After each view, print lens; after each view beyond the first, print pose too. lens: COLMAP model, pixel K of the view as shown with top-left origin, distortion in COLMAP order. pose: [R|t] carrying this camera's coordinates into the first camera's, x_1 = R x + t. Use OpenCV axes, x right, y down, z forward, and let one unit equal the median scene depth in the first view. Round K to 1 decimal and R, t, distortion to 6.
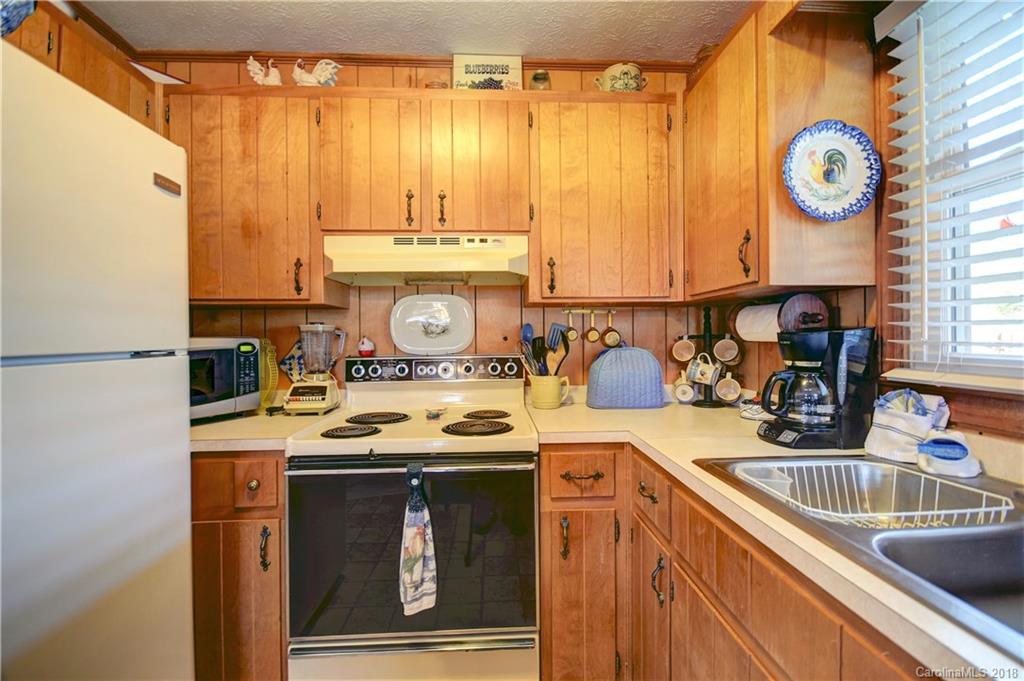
lens RADIAL K [[448.3, 0, 513.9], [0, 448.3, 338.1], [0, 0, 1]] dist [0.012096, -0.015383]
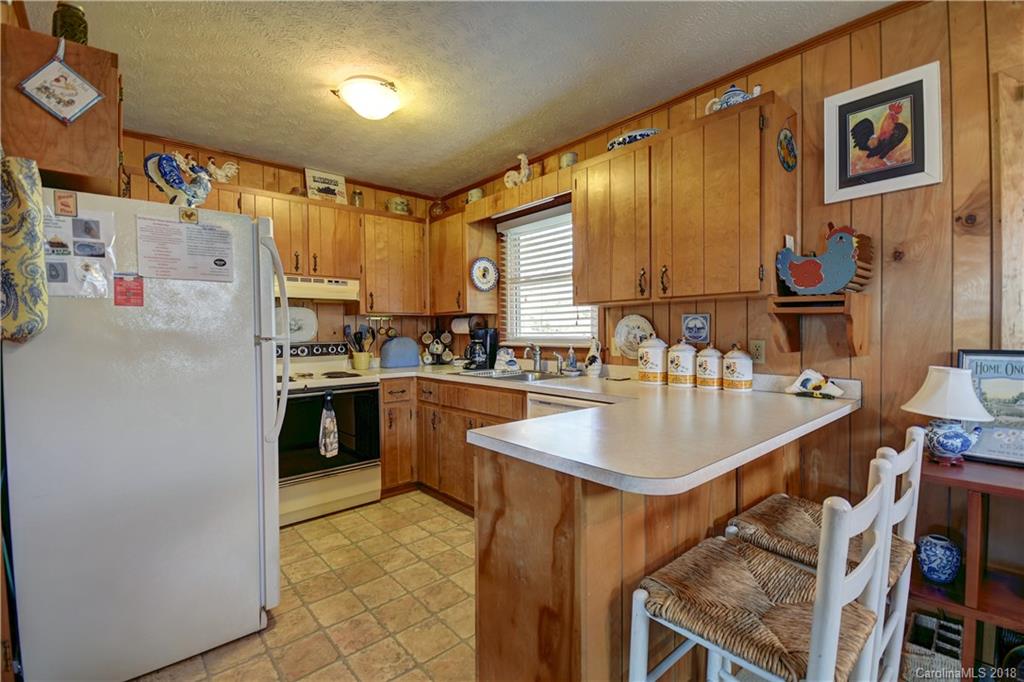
lens RADIAL K [[448.3, 0, 513.9], [0, 448.3, 338.6], [0, 0, 1]] dist [0.012096, -0.015383]
pose [[0.784311, -0.010446, 0.620280, -0.688038], [0.004595, 0.999929, 0.011030, 0.008719], [-0.620351, -0.005800, 0.784303, -1.008697]]
